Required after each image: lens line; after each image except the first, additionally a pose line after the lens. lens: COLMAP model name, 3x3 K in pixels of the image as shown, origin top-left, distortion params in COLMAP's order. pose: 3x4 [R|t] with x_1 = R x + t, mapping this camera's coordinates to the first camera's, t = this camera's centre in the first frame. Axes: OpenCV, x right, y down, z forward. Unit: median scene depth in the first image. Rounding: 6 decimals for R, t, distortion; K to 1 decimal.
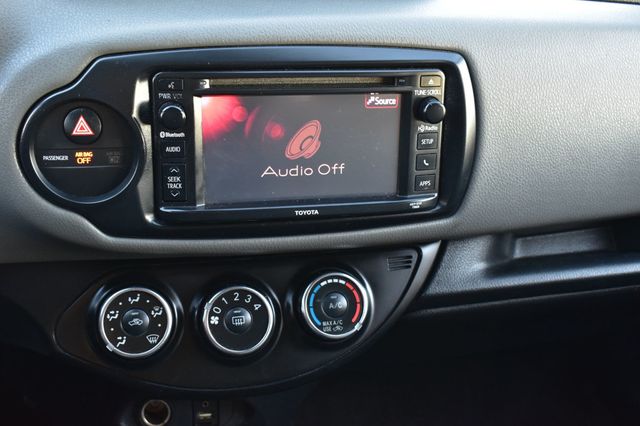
lens RADIAL K [[809.3, 0, 322.3], [0, 809.3, 216.6], [0, 0, 1]] dist [-0.059297, 0.000000]
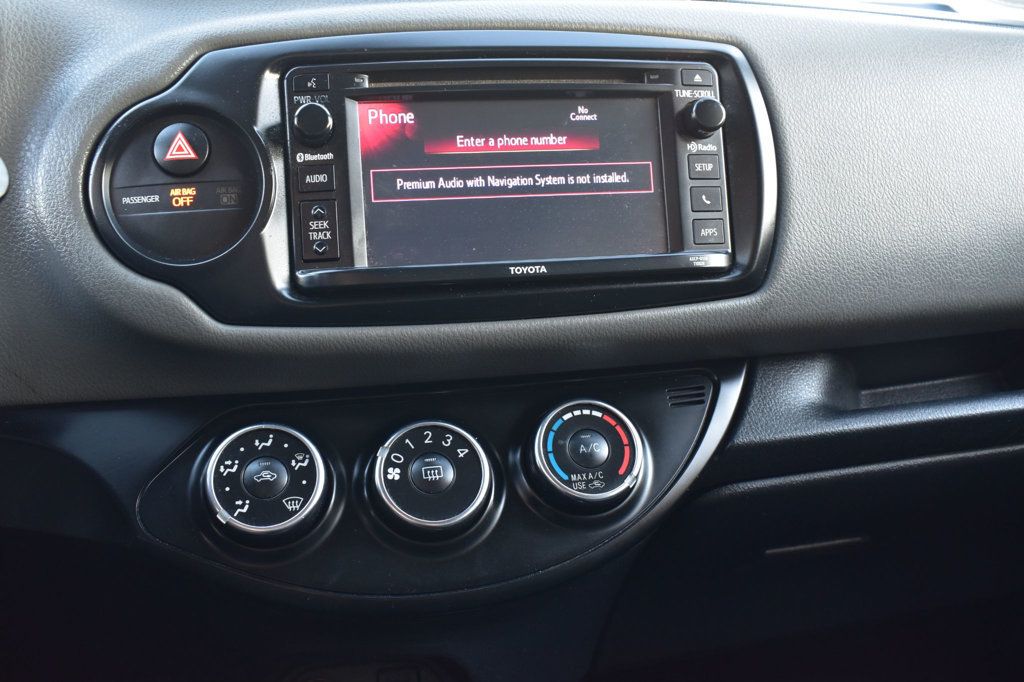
lens RADIAL K [[995.1, 0, 509.9], [0, 995.1, 344.4], [0, 0, 1]] dist [-0.088340, 0.000000]
pose [[0.995034, -0.085158, -0.051540, 0.001939], [0.064850, 0.947412, -0.313378, 0.285117], [0.075516, 0.308479, 0.948229, 0.267999]]
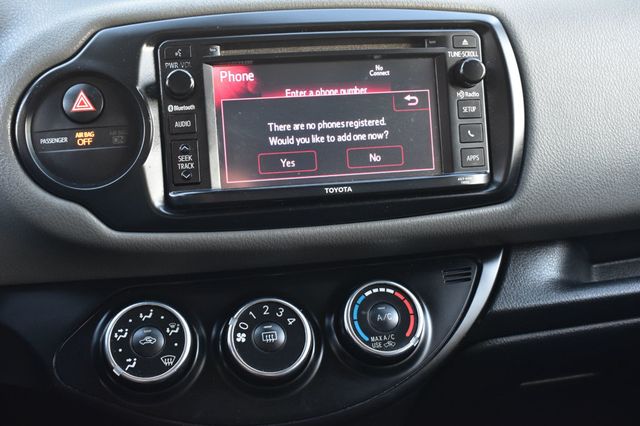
lens RADIAL K [[809.3, 0, 319.3], [0, 809.3, 211.6], [0, 0, 1]] dist [-0.059297, 0.000000]
pose [[0.993726, -0.087348, -0.069854, 0.018458], [0.064101, 0.956598, -0.284275, 0.254262], [0.091653, 0.278013, 0.956195, 0.170312]]
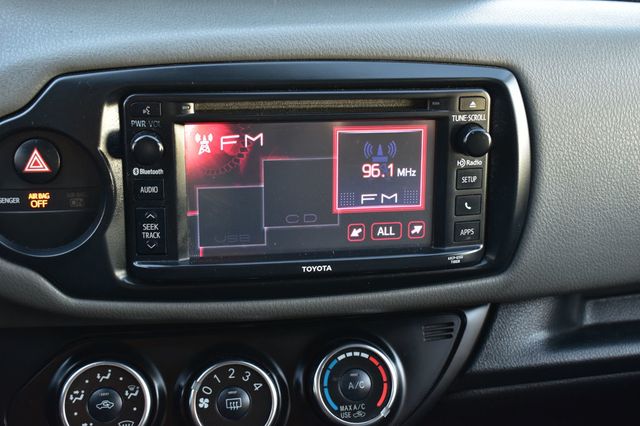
lens RADIAL K [[909.1, 0, 320.6], [0, 909.1, 212.2], [0, 0, 1]] dist [-0.045251, 0.000000]
pose [[0.998487, -0.002096, -0.054945, 0.032760], [-0.001462, 0.997908, -0.064628, -0.002597], [0.054965, 0.064611, 0.996396, 0.102149]]
